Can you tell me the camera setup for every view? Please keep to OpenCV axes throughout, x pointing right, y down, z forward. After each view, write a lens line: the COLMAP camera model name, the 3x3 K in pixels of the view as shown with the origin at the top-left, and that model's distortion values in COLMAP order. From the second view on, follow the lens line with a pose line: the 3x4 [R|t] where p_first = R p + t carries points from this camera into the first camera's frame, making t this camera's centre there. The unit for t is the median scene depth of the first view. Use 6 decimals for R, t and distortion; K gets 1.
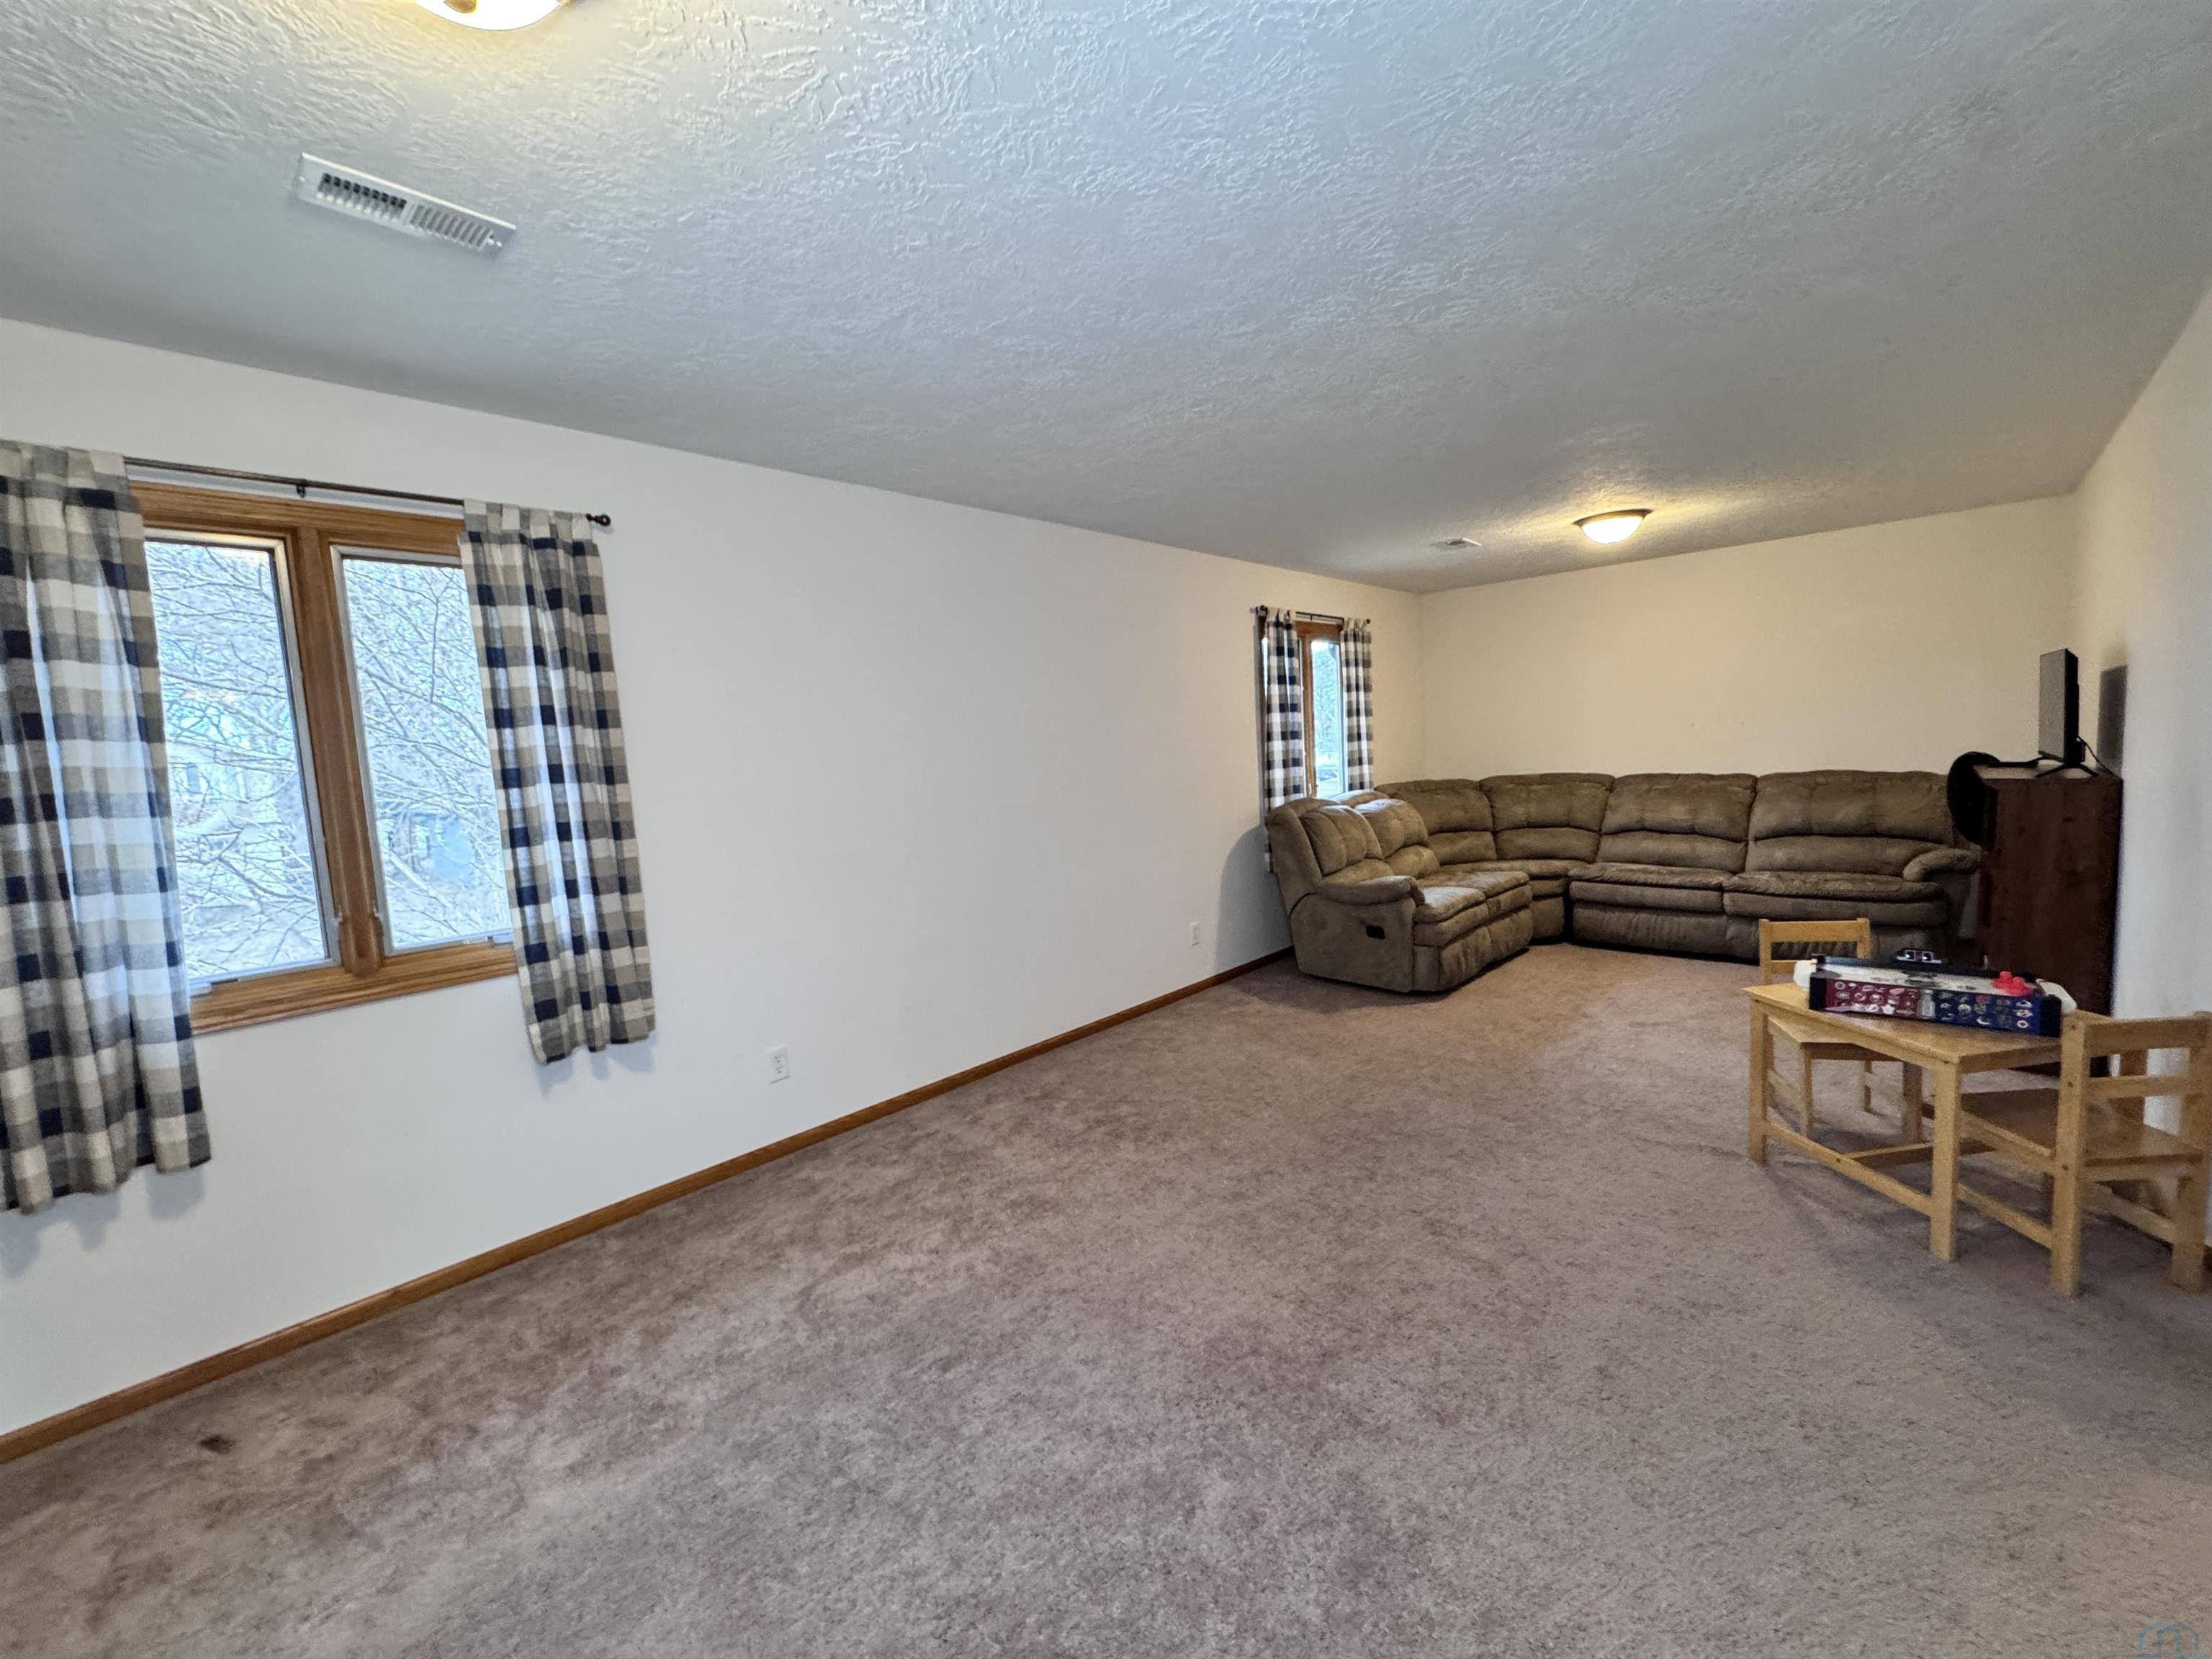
lens RADIAL K [[883.0, 0, 1113.2], [0, 883.0, 822.3], [0, 0, 1]] dist [-0.006874, 0.000178]
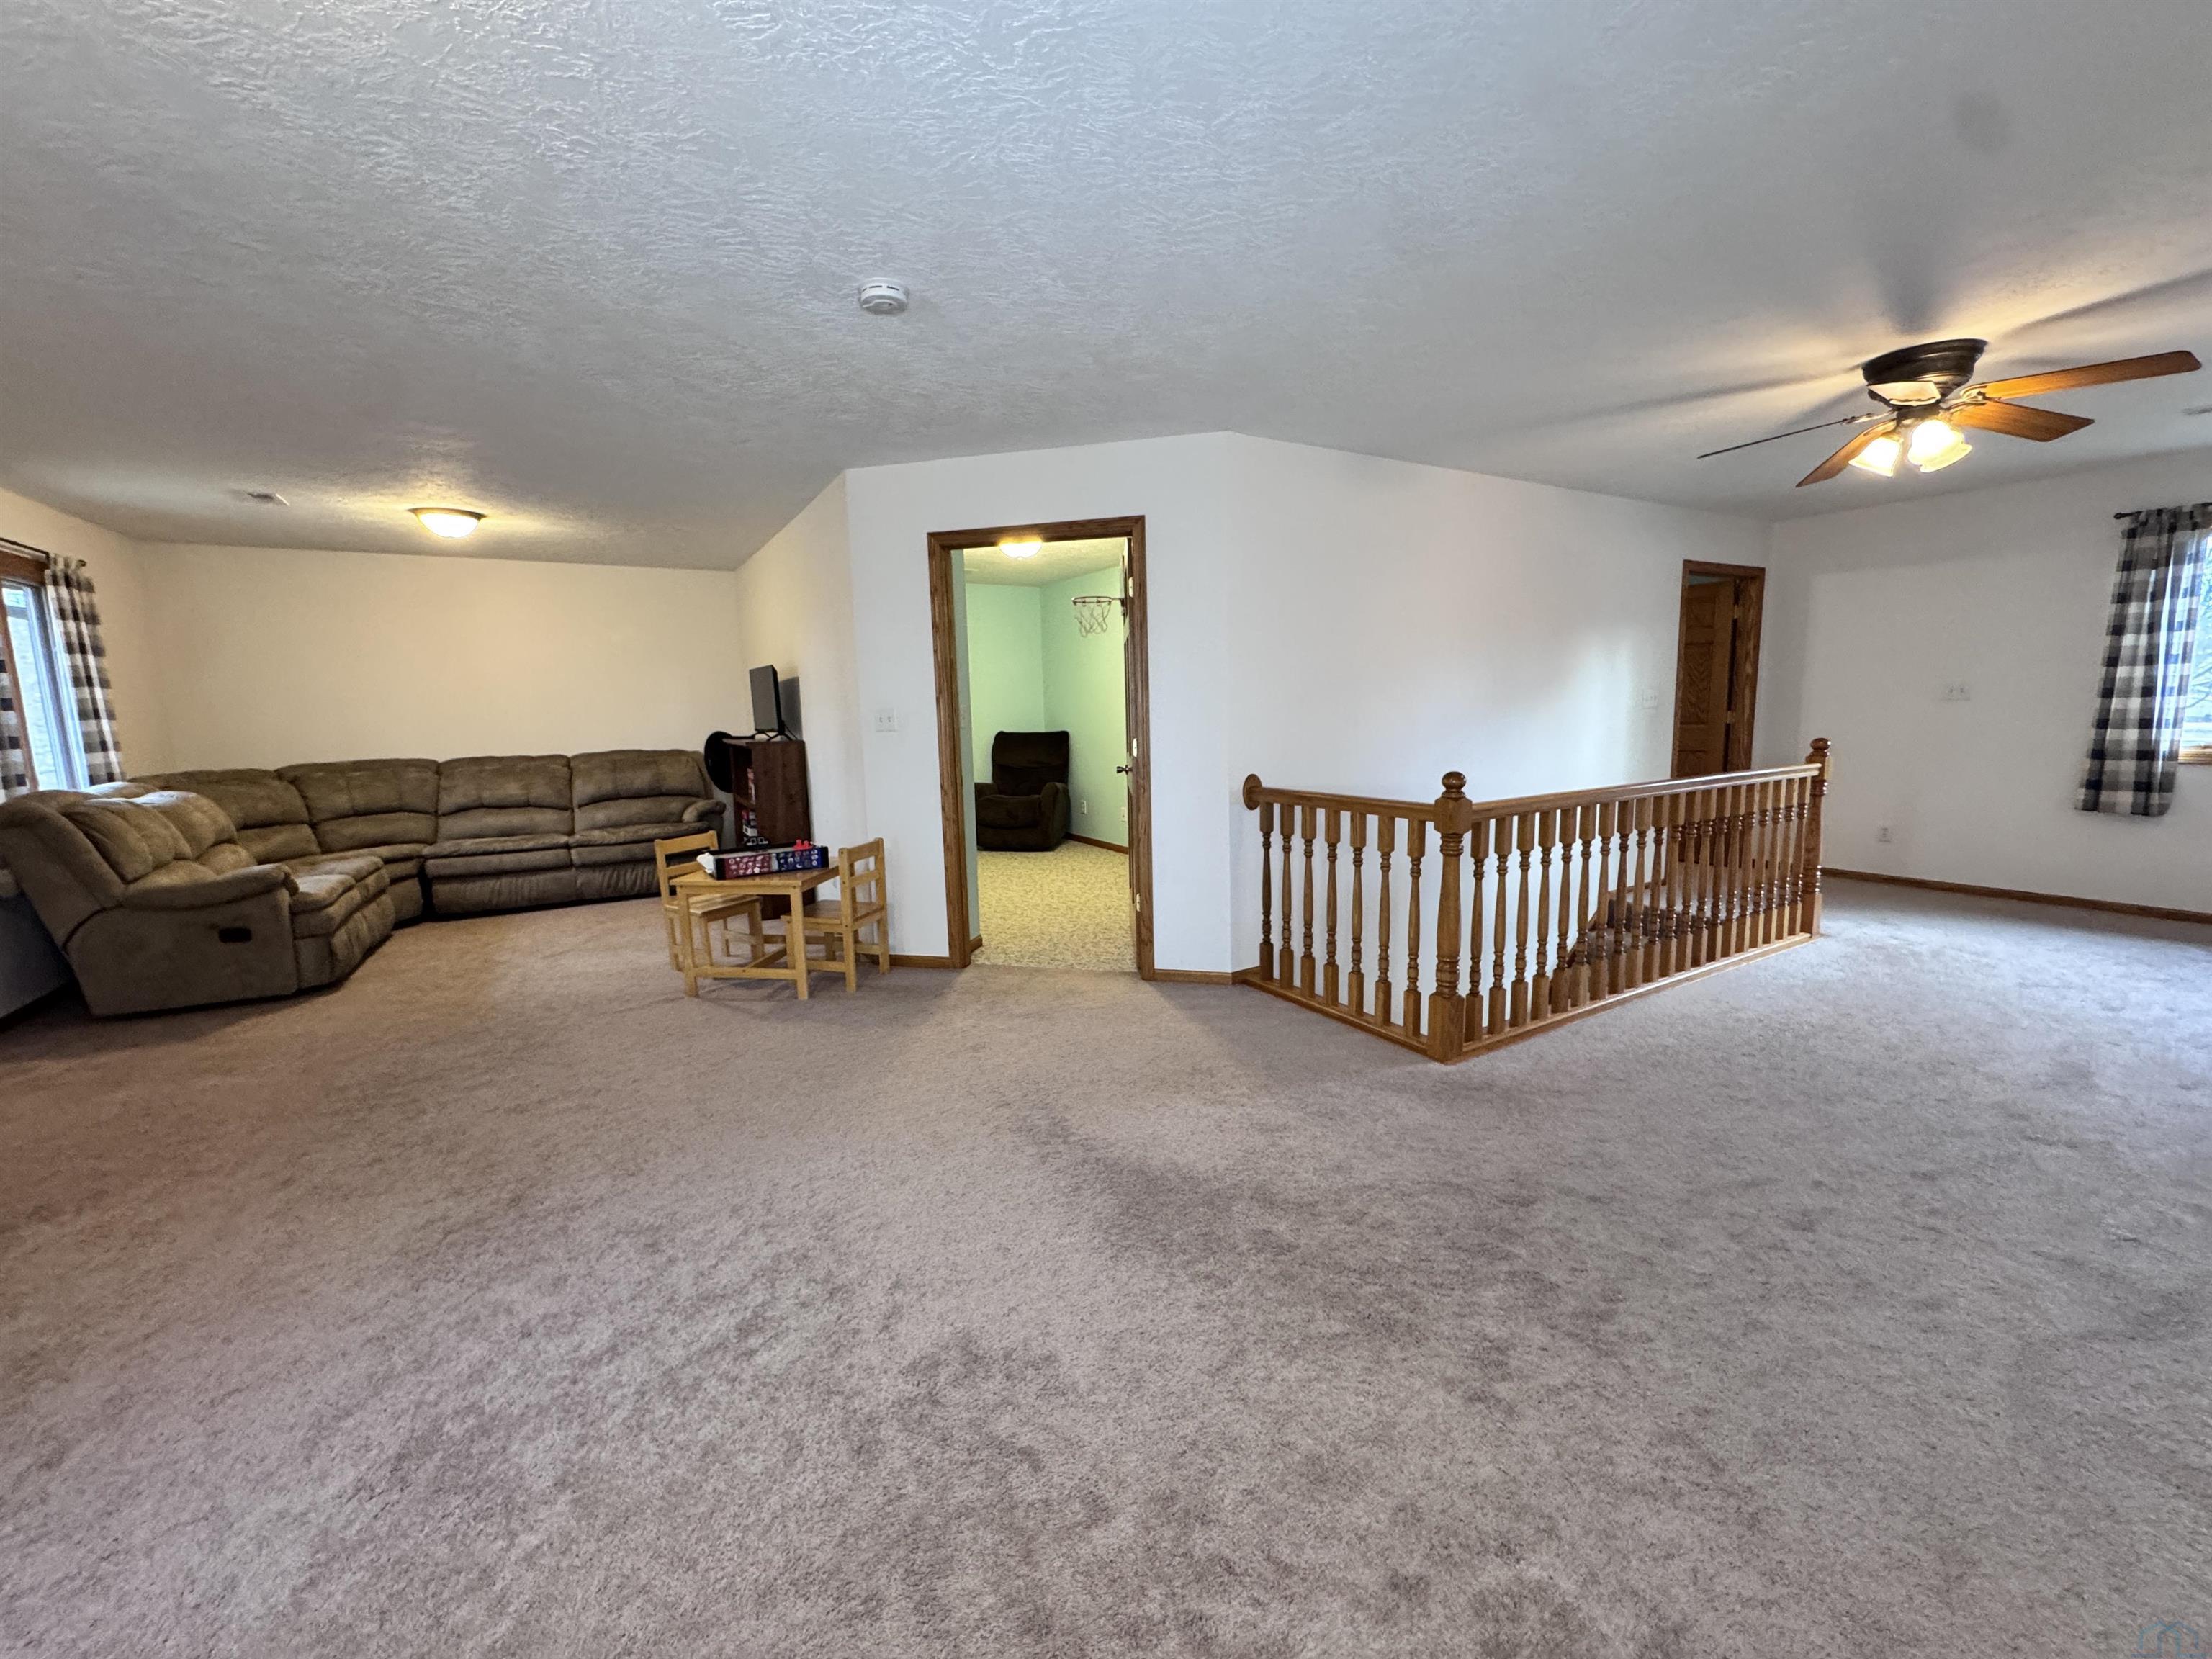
lens RADIAL K [[883.0, 0, 1113.2], [0, 883.0, 822.3], [0, 0, 1]] dist [-0.006874, 0.000178]
pose [[0.271189, -0.079711, 0.959220, -0.258126], [0.098936, 0.993595, 0.054597, 0.050057], [-0.957428, 0.080095, 0.277338, -0.052544]]
